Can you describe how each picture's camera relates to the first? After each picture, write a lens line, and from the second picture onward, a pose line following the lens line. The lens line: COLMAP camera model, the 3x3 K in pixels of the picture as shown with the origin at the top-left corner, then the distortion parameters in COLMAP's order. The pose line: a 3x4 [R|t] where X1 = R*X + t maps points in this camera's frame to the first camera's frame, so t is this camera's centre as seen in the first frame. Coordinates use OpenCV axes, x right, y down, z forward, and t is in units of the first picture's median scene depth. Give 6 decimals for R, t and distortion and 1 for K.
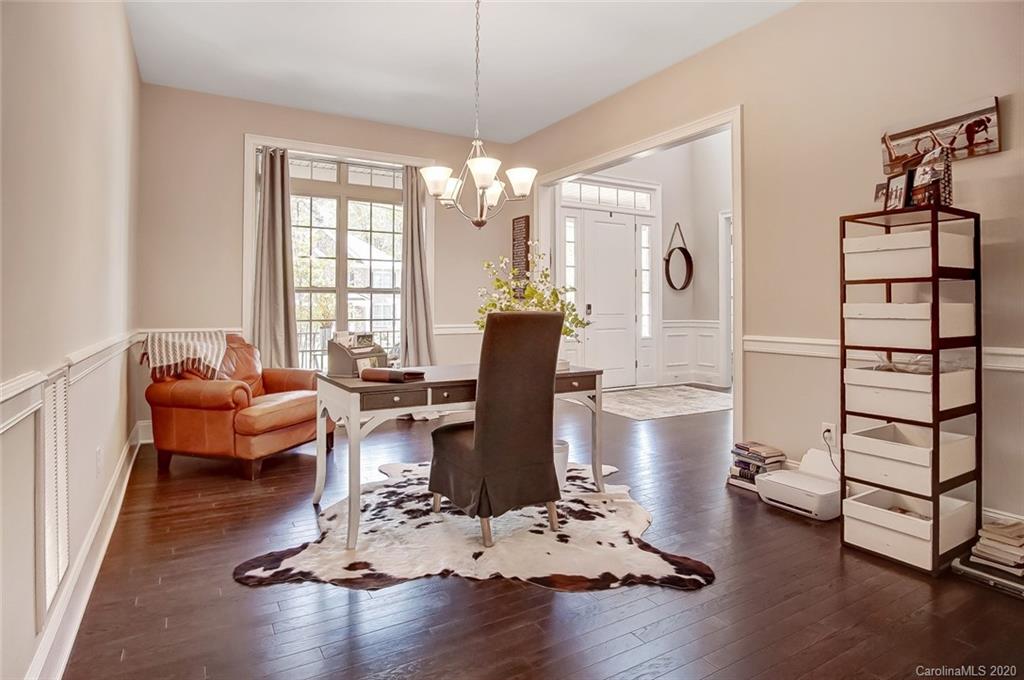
lens RADIAL K [[558.7, 0, 518.5], [0, 558.7, 305.8], [0, 0, 1]] dist [-0.007284, -0.001362]
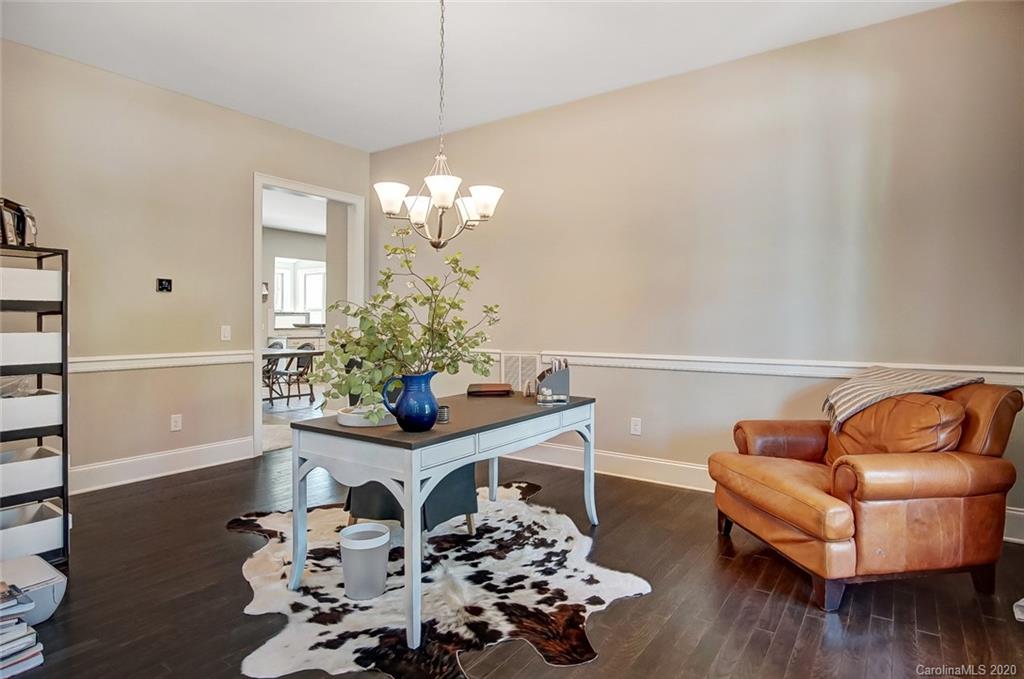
lens RADIAL K [[558.7, 0, 509.5], [0, 558.7, 336.8], [0, 0, 1]] dist [-0.007284, -0.001362]
pose [[-0.917411, 0.009940, -0.397817, 0.203209], [0.001452, 0.999765, 0.021633, -0.016383], [0.397939, 0.019268, -0.917210, 2.056444]]
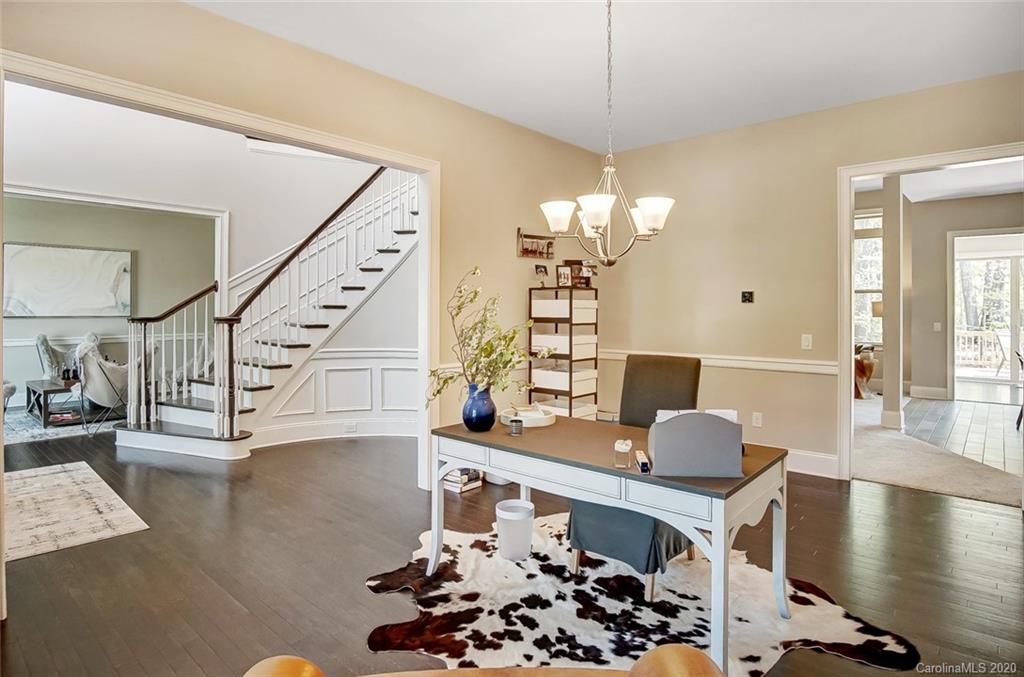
lens RADIAL K [[559.6, 0, 515.3], [0, 559.6, 308.4], [0, 0, 1]] dist [-0.026941, 0.005456]
pose [[-0.301403, 0.001985, 0.953495, -0.937761], [-0.008693, 0.999951, -0.004830, -0.073210], [-0.953457, -0.009745, -0.301371, 1.524832]]
